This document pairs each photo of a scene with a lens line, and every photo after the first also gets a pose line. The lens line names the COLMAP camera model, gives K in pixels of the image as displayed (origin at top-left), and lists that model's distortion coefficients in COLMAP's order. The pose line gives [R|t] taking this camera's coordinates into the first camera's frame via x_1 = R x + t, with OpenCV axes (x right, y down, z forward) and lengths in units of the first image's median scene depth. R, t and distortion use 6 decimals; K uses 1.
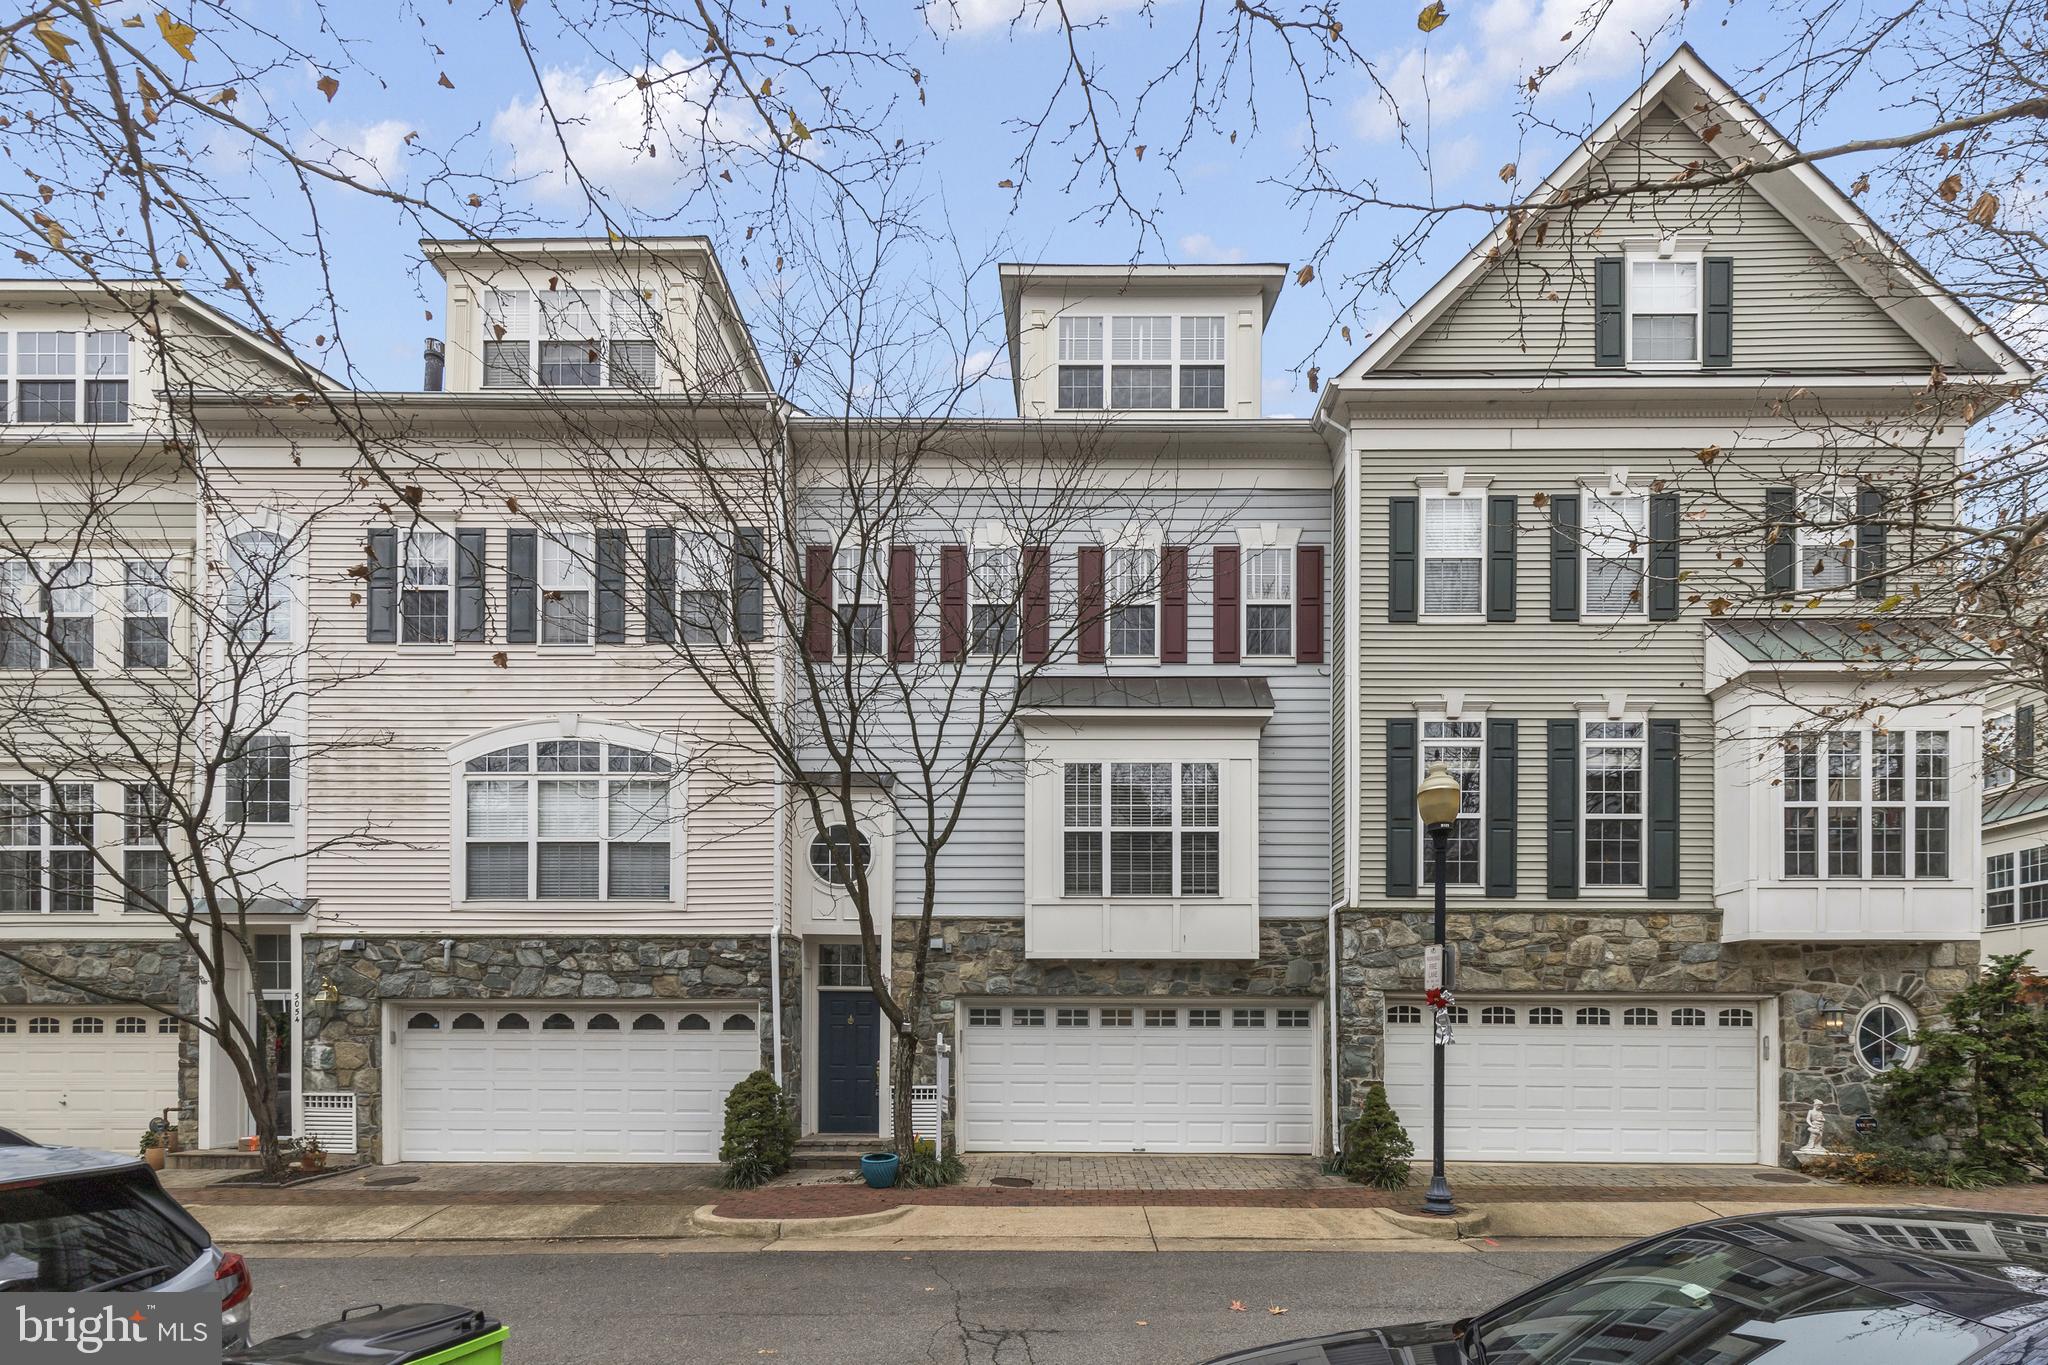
lens RADIAL K [[939.7, 0, 1022.3], [0, 939.7, 719.7], [0, 0, 1]] dist [0.005265, -0.000028]
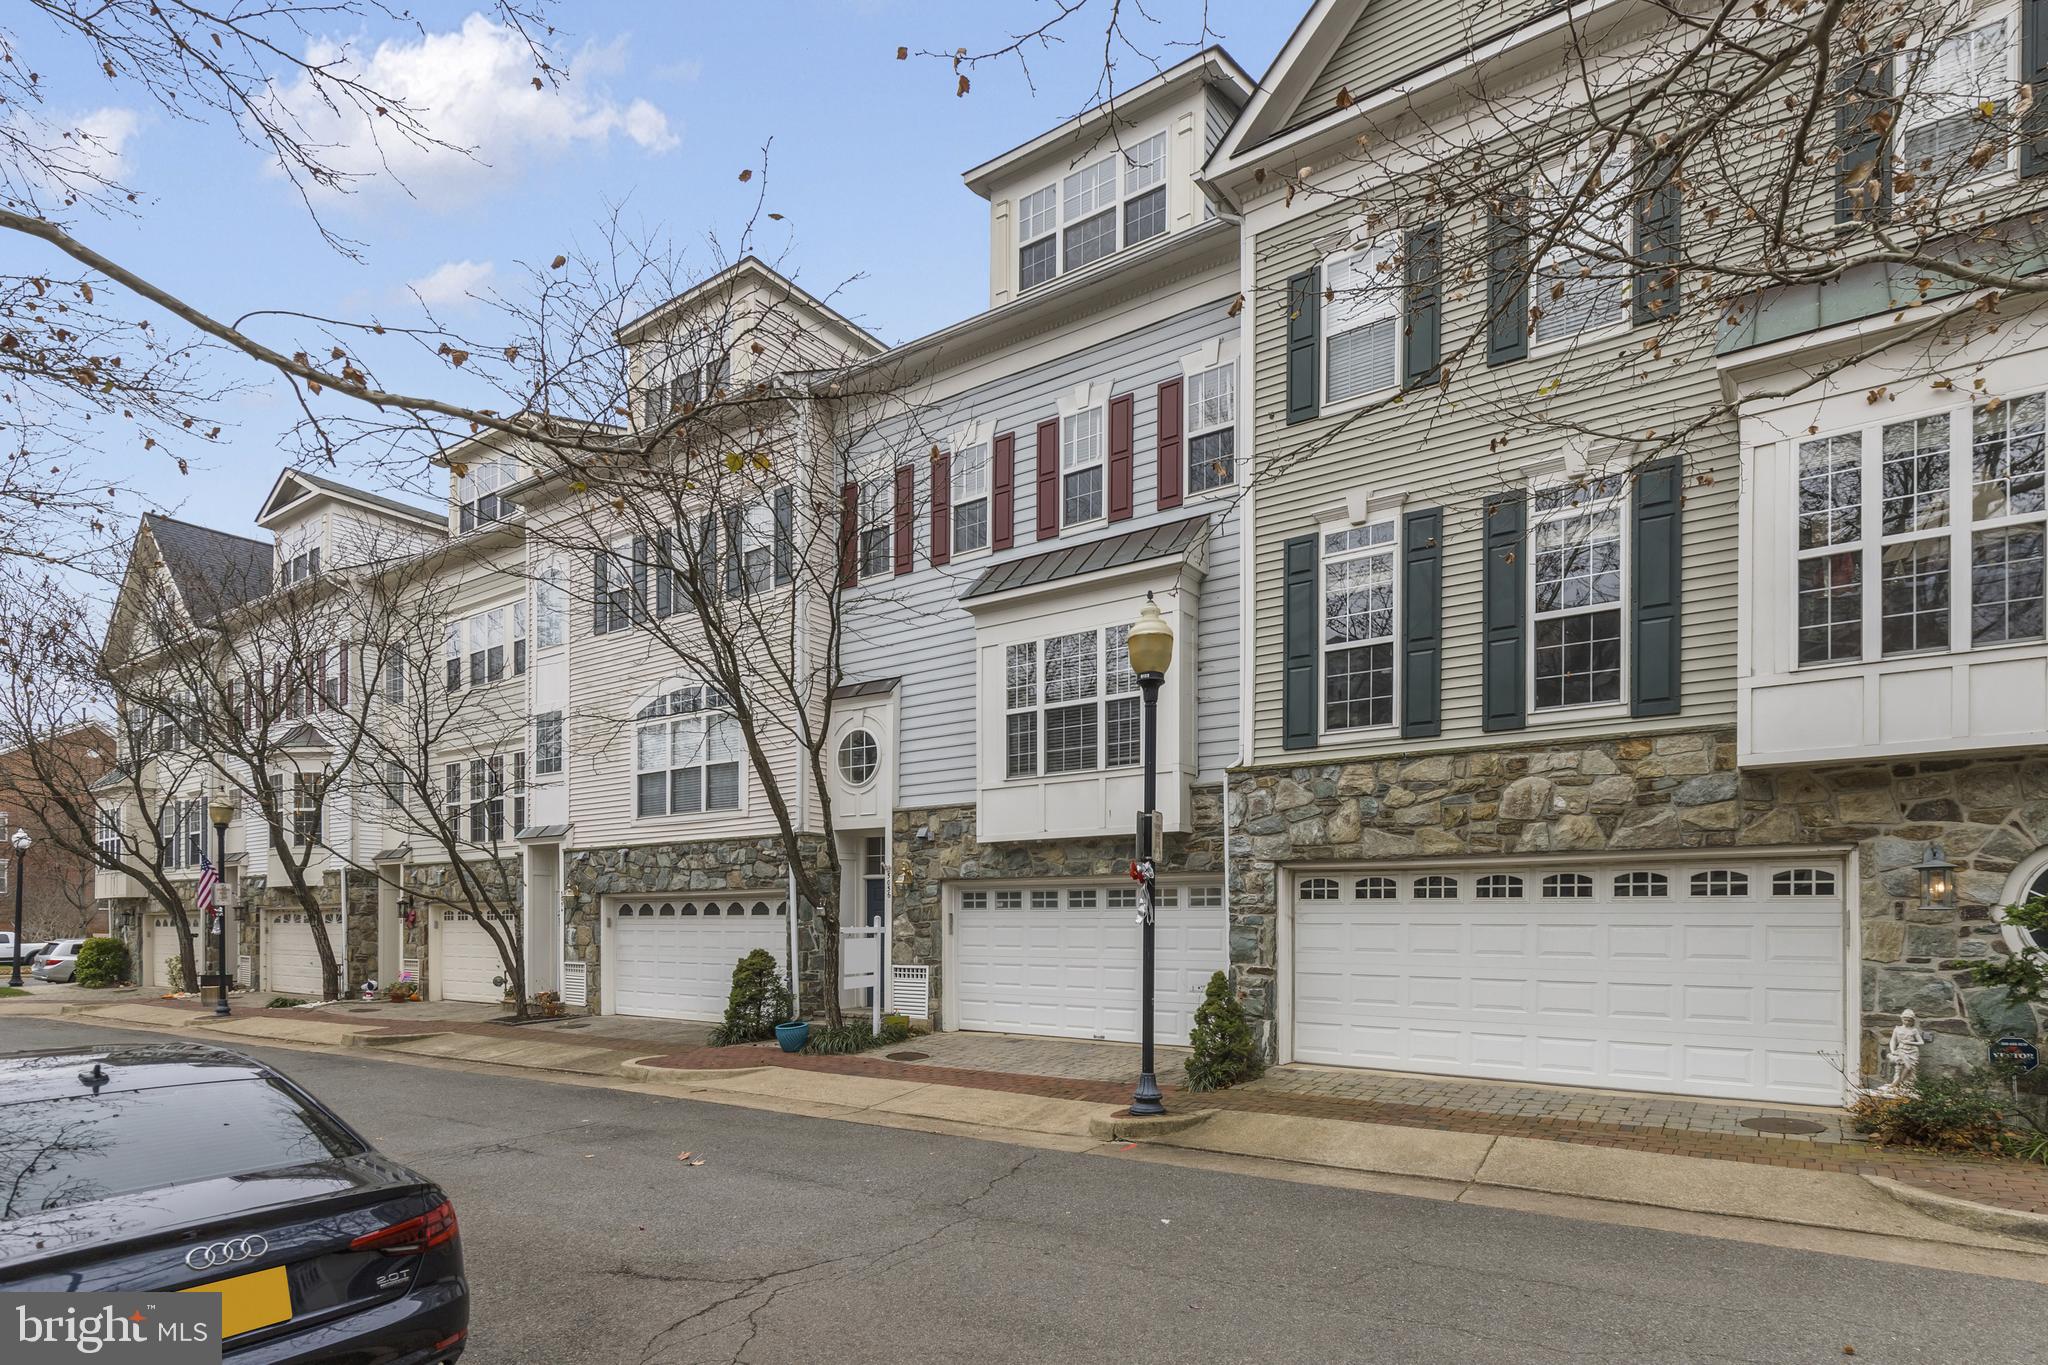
lens RADIAL K [[981.2, 0, 1023.6], [0, 981.2, 564.1], [0, 0, 1]] dist [0.002446, 0.000897]
pose [[0.829441, -0.195831, -0.523143, 0.684989], [0.183611, 0.980075, -0.075763, 0.046108], [0.527556, -0.033213, 0.848871, 0.125000]]
